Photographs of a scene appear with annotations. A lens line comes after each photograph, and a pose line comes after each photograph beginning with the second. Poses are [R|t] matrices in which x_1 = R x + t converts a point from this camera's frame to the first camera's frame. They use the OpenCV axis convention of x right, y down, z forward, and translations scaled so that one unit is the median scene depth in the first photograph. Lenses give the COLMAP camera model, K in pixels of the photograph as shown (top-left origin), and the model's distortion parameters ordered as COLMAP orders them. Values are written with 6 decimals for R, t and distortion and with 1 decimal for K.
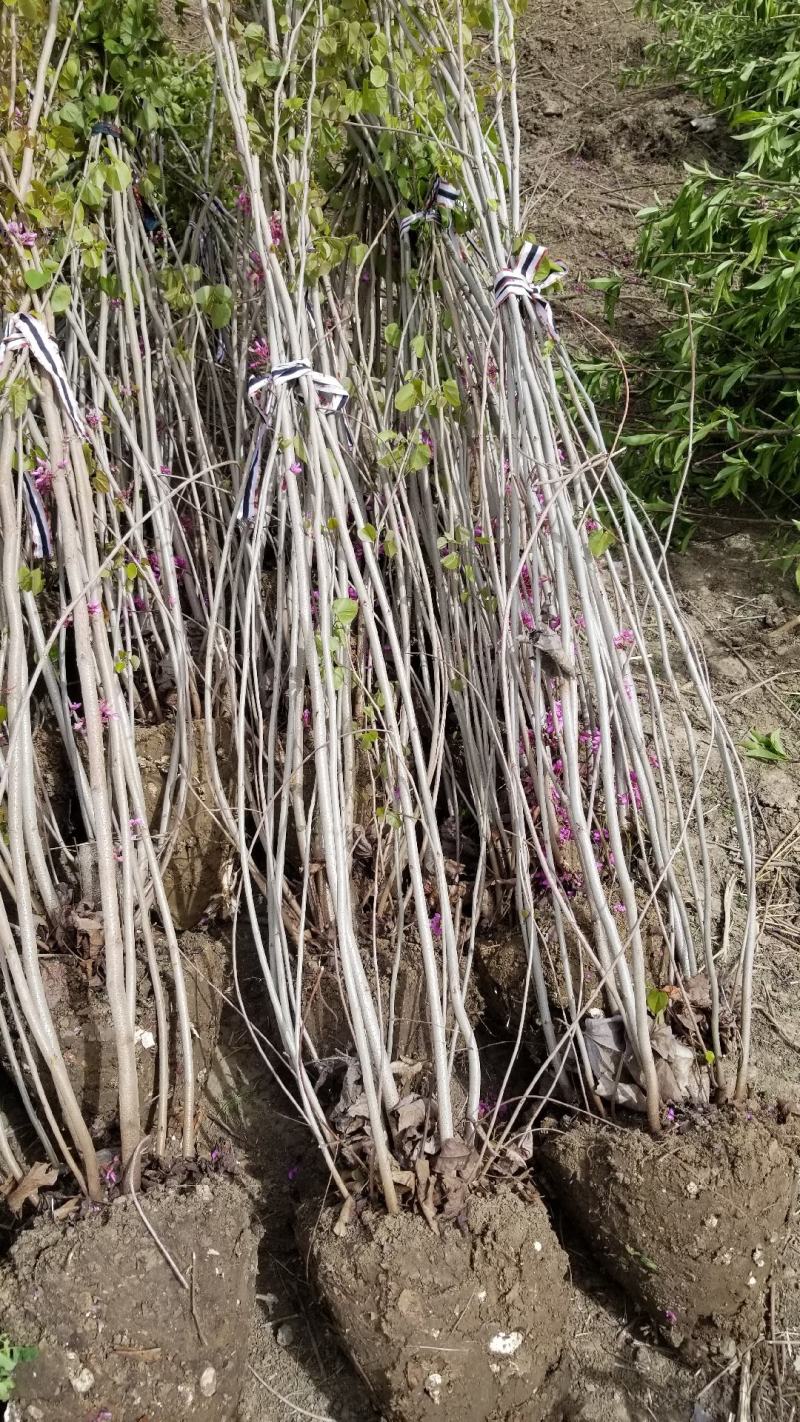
lens RADIAL K [[1152.0, 0, 409.8], [0, 1152.0, 730.4], [0, 0, 1]] dist [0.063040, -0.119062]
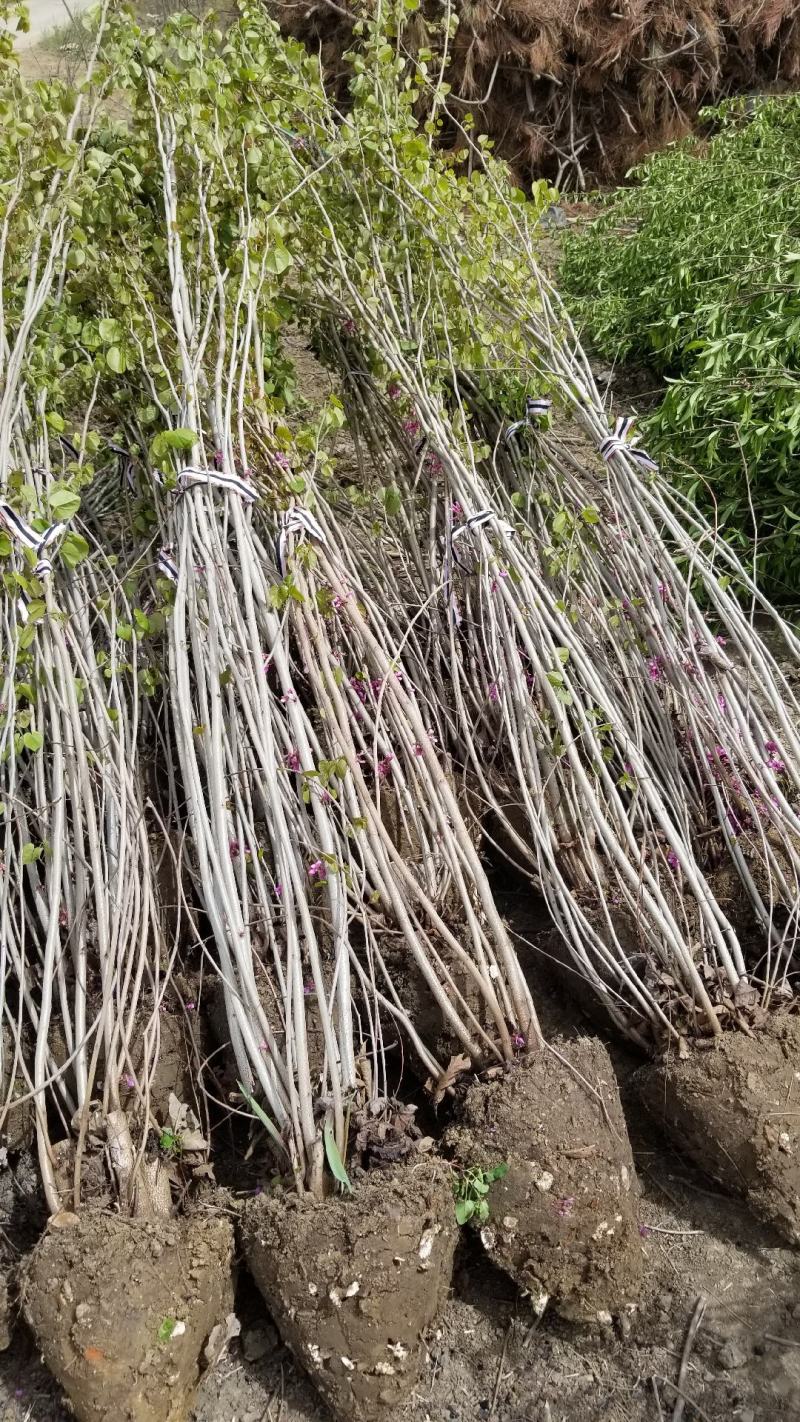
lens RADIAL K [[1171.5, 0, 400.0], [0, 1171.5, 711.0], [0, 0, 1]] dist [0.057087, -0.147363]
pose [[0.981367, -0.154823, 0.113794, -0.488387], [0.178927, 0.952211, -0.247545, 0.326093], [-0.070030, 0.263293, 0.962171, -0.433474]]
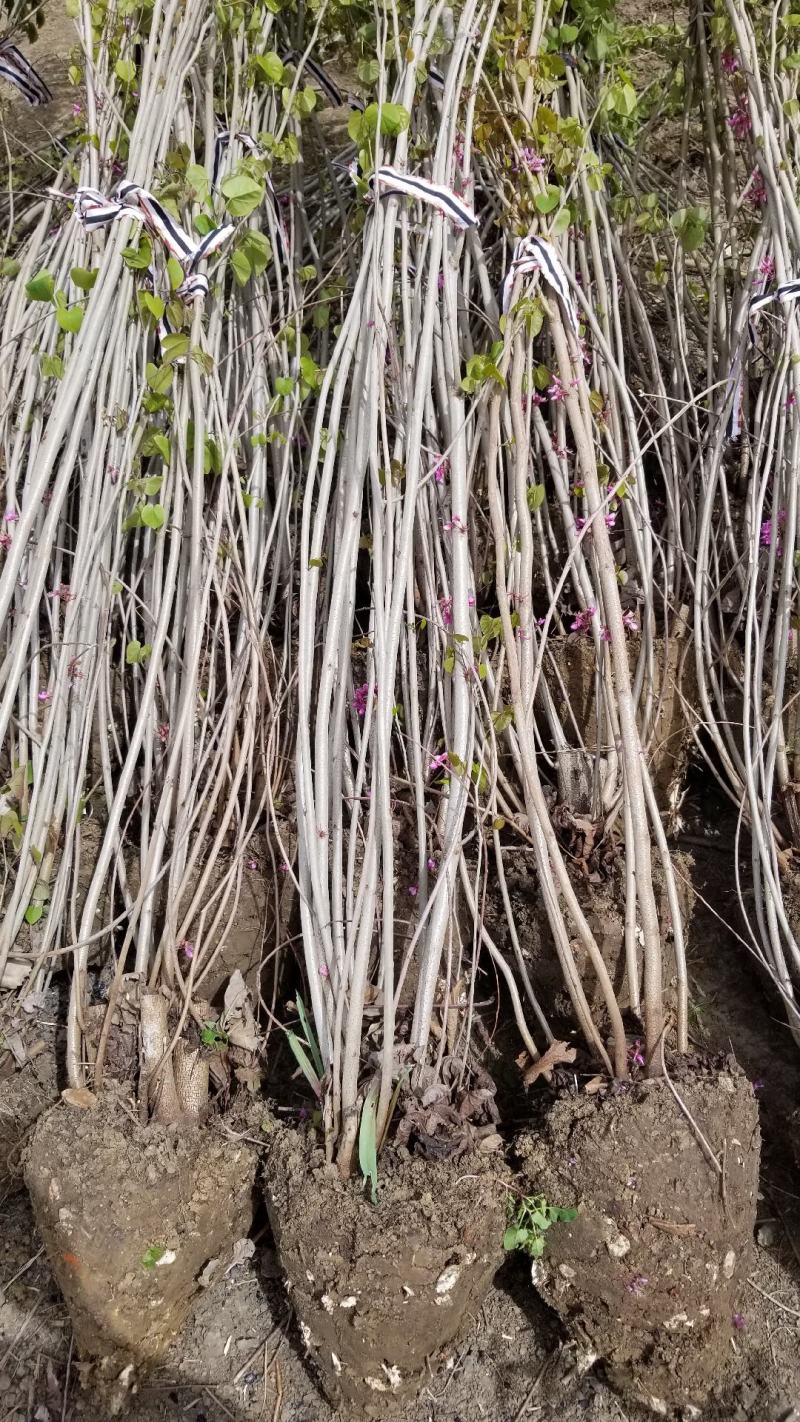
lens RADIAL K [[1171.5, 0, 400.0], [0, 1171.5, 711.0], [0, 0, 1]] dist [0.057087, -0.147363]
pose [[0.980849, 0.041577, -0.190280, -0.275870], [-0.037770, 0.999008, 0.023589, 0.053240], [0.191072, -0.015950, 0.981447, -0.076815]]
